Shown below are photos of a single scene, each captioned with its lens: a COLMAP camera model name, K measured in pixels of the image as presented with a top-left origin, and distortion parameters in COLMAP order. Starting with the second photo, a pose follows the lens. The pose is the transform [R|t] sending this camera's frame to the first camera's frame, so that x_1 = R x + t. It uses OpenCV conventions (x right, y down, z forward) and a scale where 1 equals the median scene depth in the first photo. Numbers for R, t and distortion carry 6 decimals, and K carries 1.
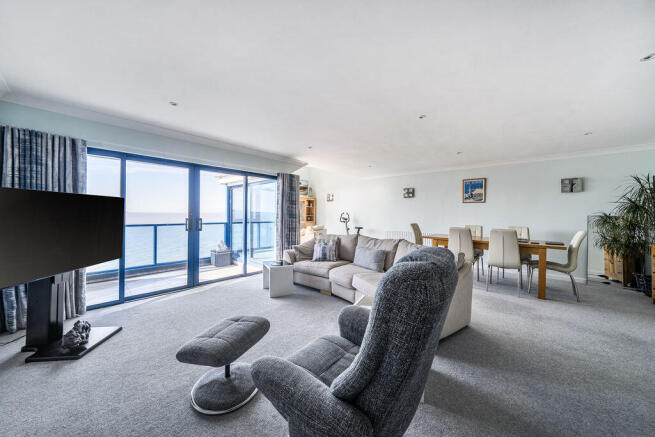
lens RADIAL K [[231.3, 0, 327.5], [0, 231.3, 218.5], [0, 0, 1]] dist [-0.000192, 0.000009]
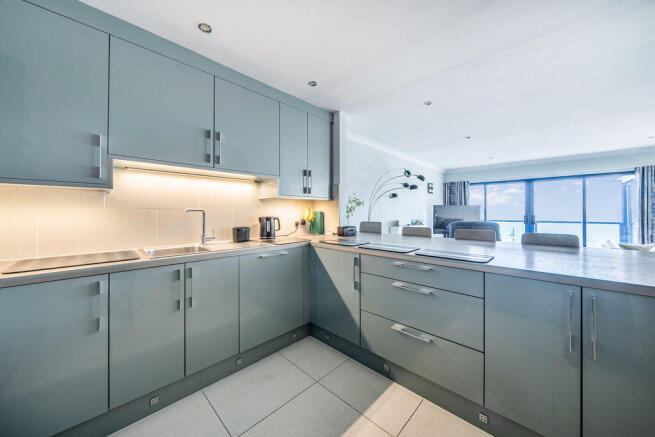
lens RADIAL K [[235.7, 0, 327.5], [0, 235.7, 218.5], [0, 0, 1]] dist [-0.000364, -0.000029]
pose [[-0.053904, 0.024048, -0.998257, 0.964152], [-0.019400, 0.999496, 0.025125, 0.004221], [0.998358, 0.020721, -0.053410, -0.187379]]
